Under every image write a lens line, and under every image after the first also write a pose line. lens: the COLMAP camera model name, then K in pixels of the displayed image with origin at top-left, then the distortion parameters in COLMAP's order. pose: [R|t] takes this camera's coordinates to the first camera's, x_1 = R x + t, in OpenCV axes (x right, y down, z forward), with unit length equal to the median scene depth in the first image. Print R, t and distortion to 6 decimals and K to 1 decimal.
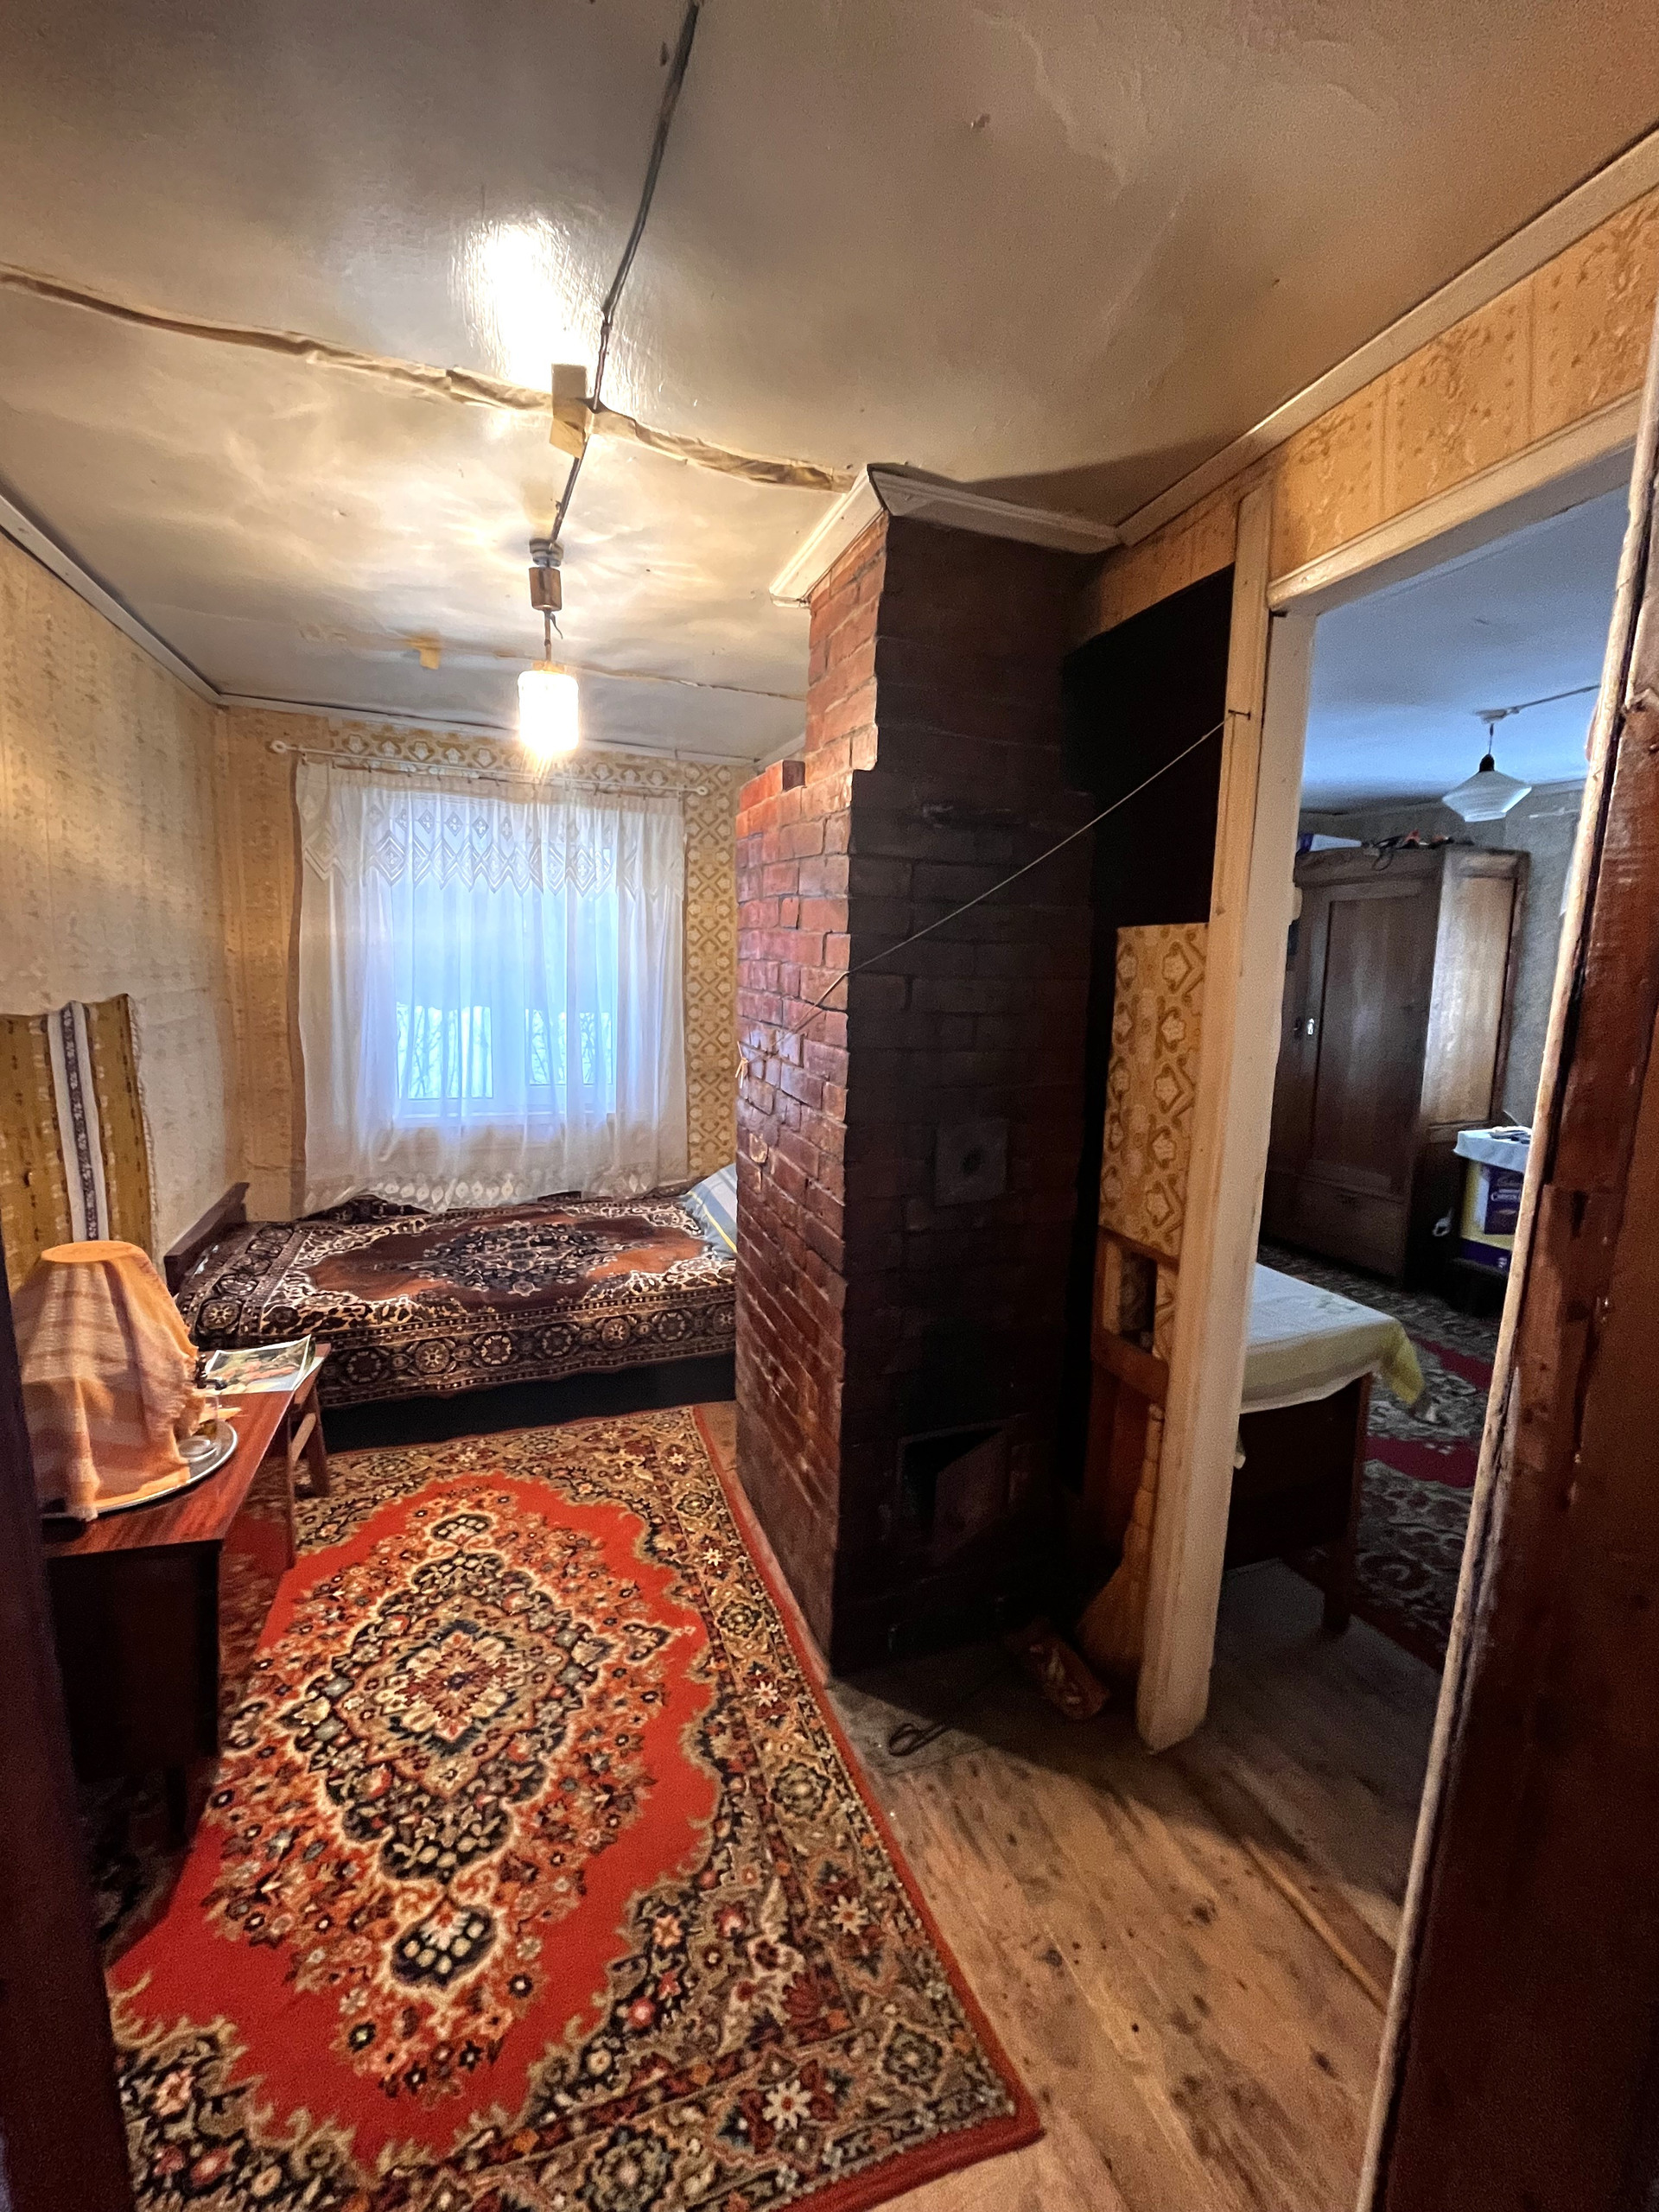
lens RADIAL K [[917.1, 0, 830.8], [0, 917.1, 1101.6], [0, 0, 1]] dist [-0.003189, 0.000263]
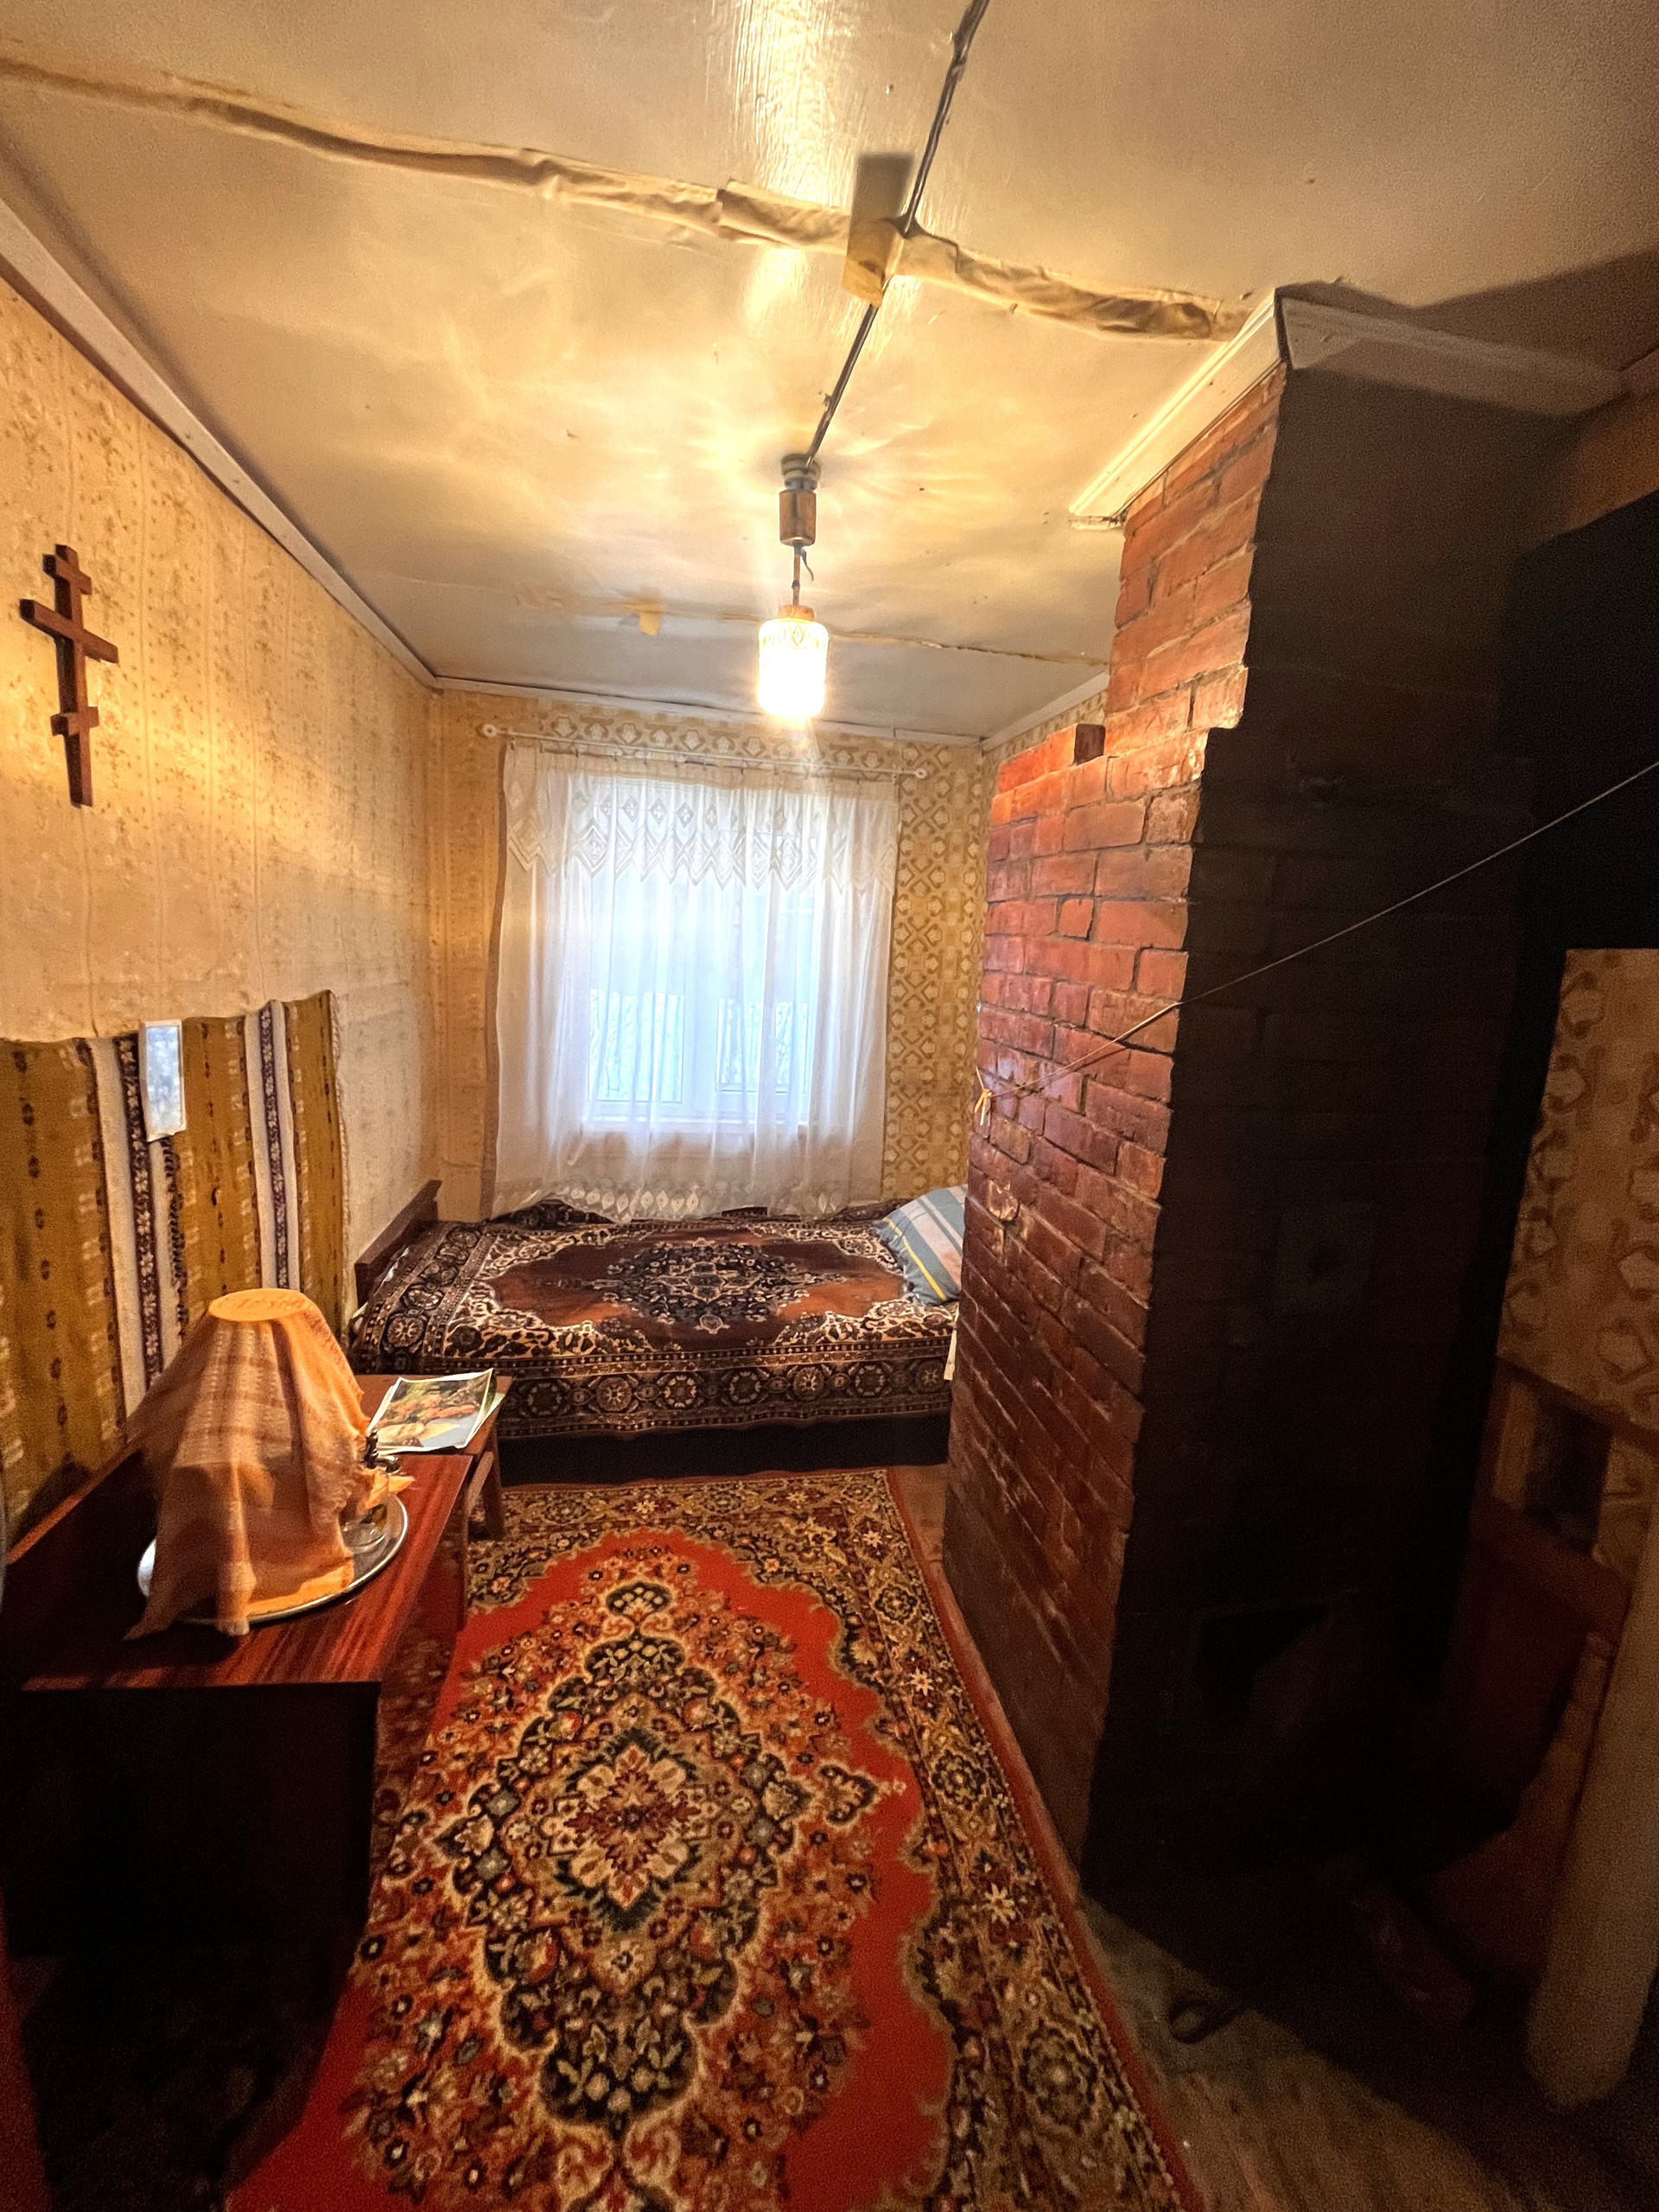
lens RADIAL K [[917.1, 0, 827.8], [0, 917.1, 1101.2], [0, 0, 1]] dist [-0.003189, 0.000263]
pose [[0.983509, 0.051028, -0.173511, -0.117749], [-0.049517, 0.998688, 0.013032, -0.052351], [0.173948, -0.004225, 0.984746, 0.199727]]
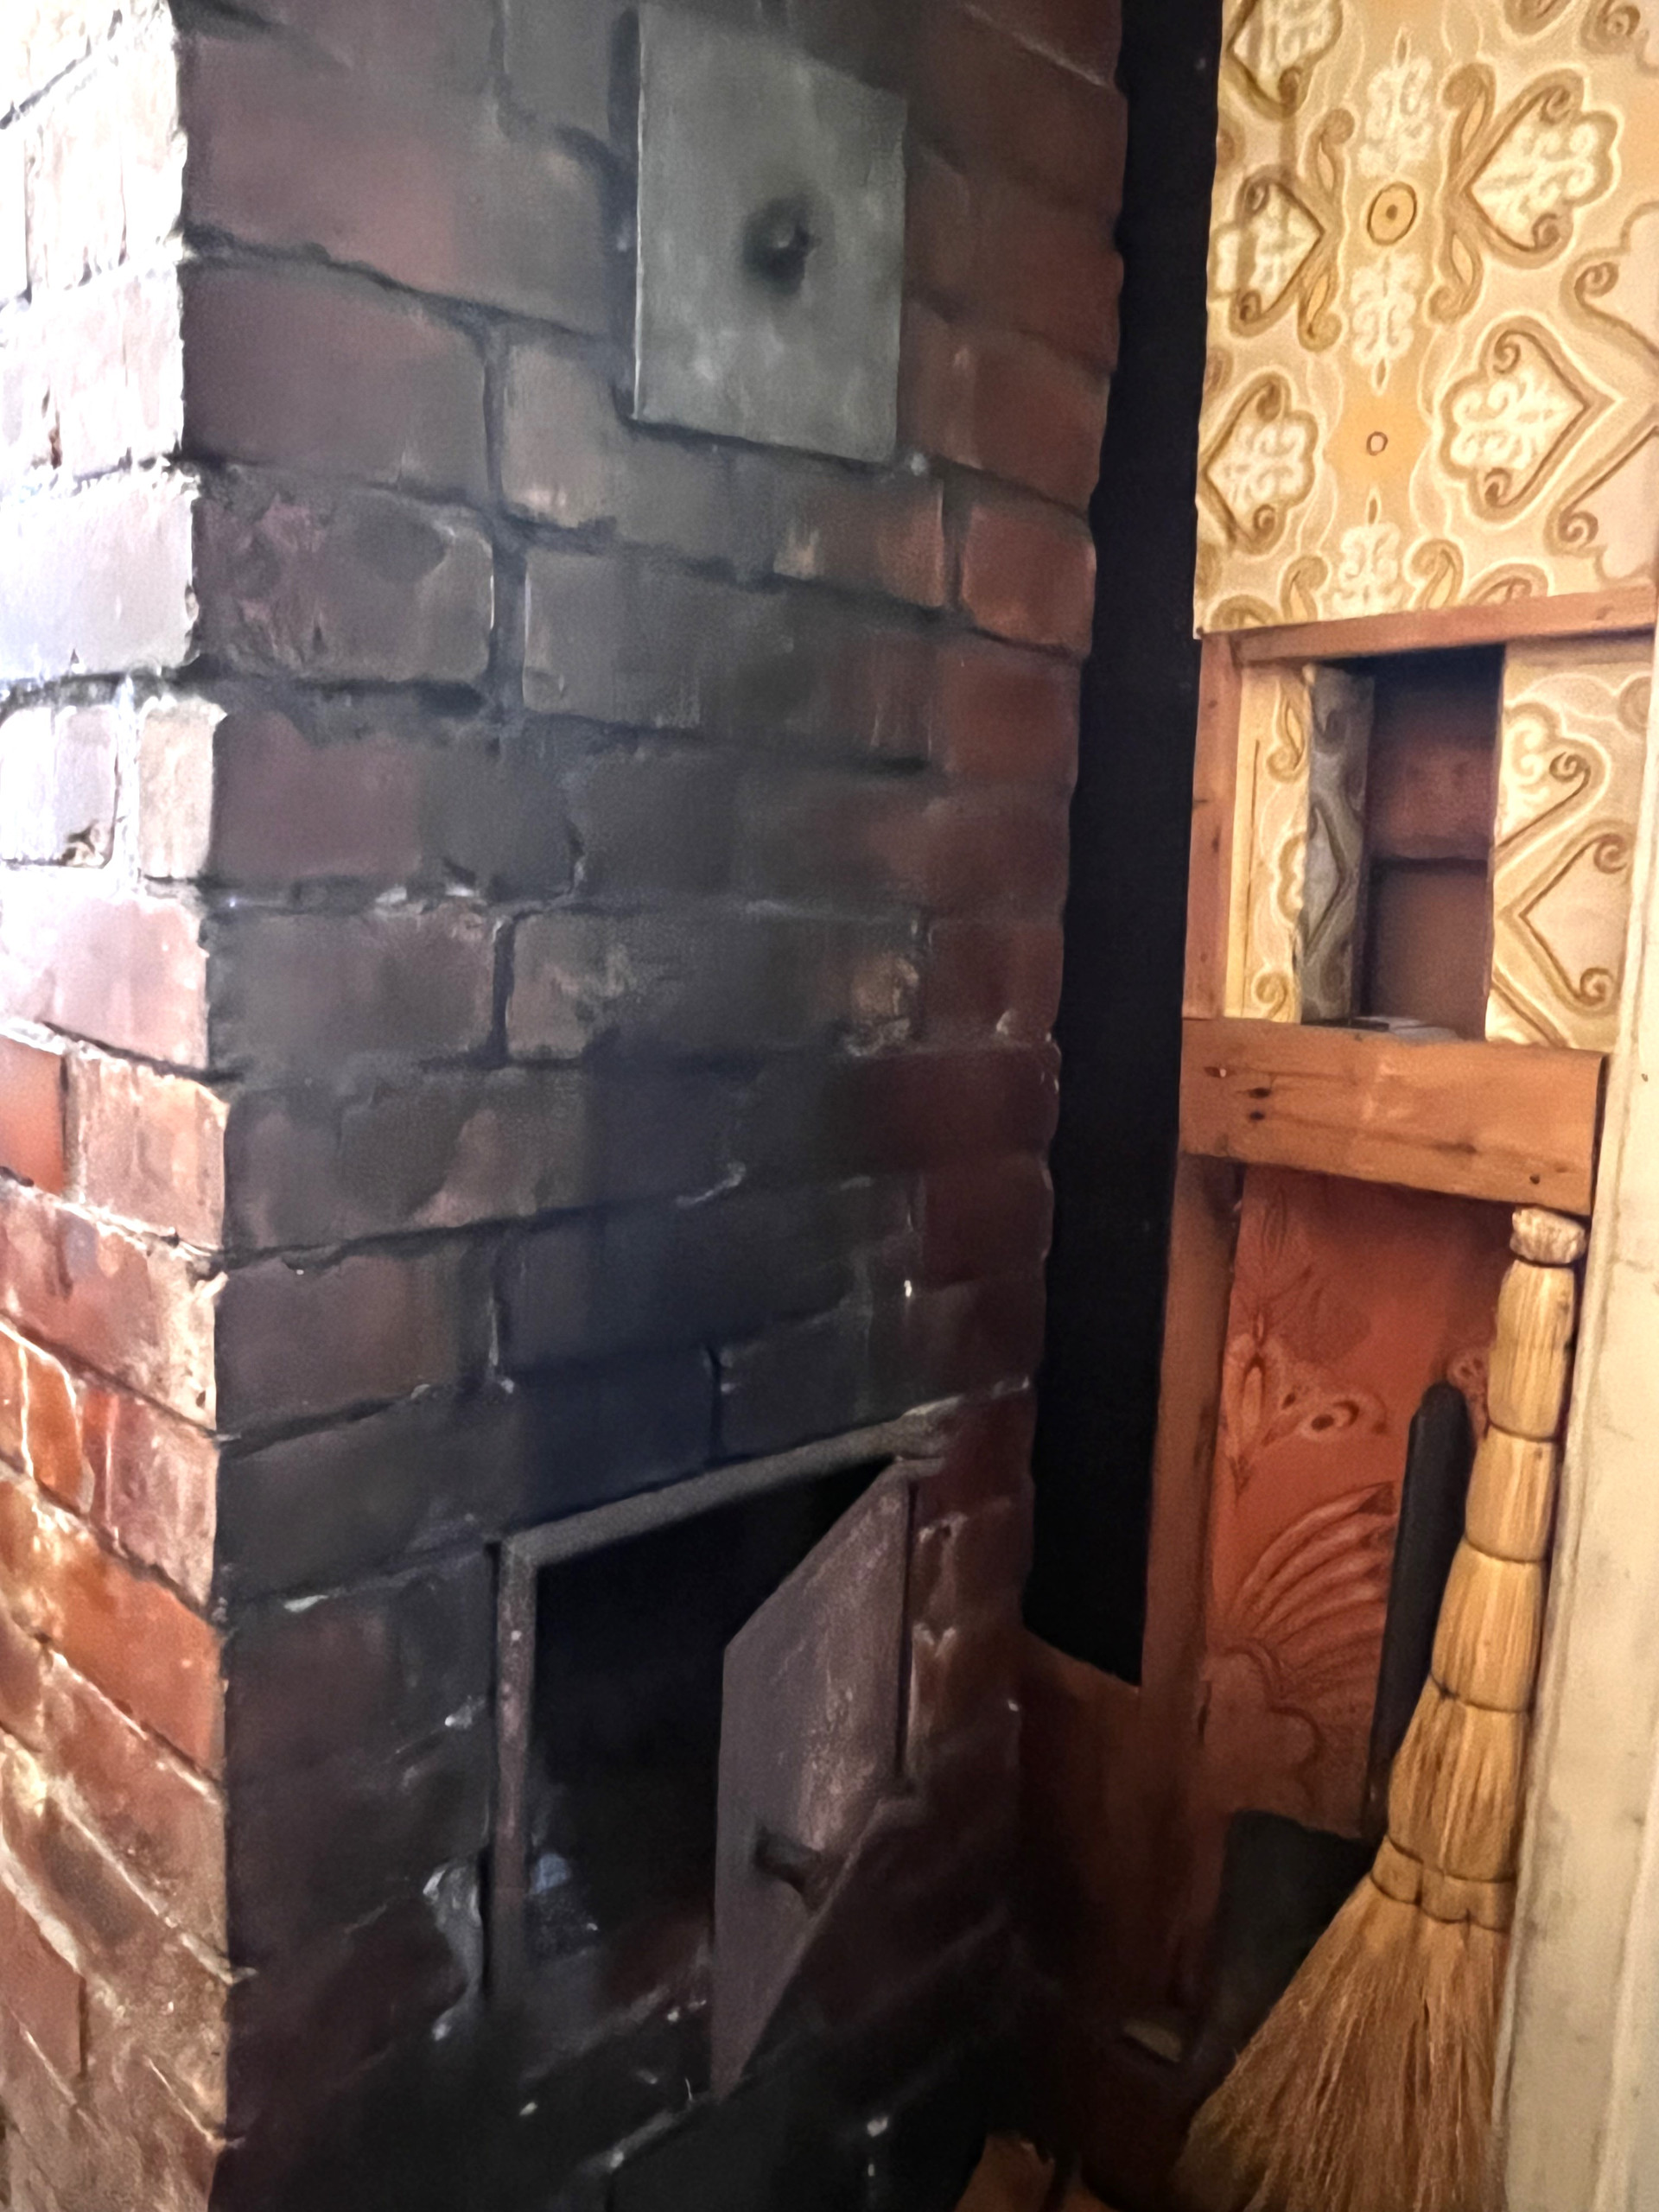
lens RADIAL K [[1645.3, 0, 839.5], [0, 1645.3, 1093.9], [0, 0, 1]] dist [-0.001709, -0.000919]
pose [[0.911313, -0.045045, 0.409243, -0.007193], [0.053182, 0.998548, -0.008518, 0.275929], [-0.408266, 0.029527, 0.912385, 0.625956]]
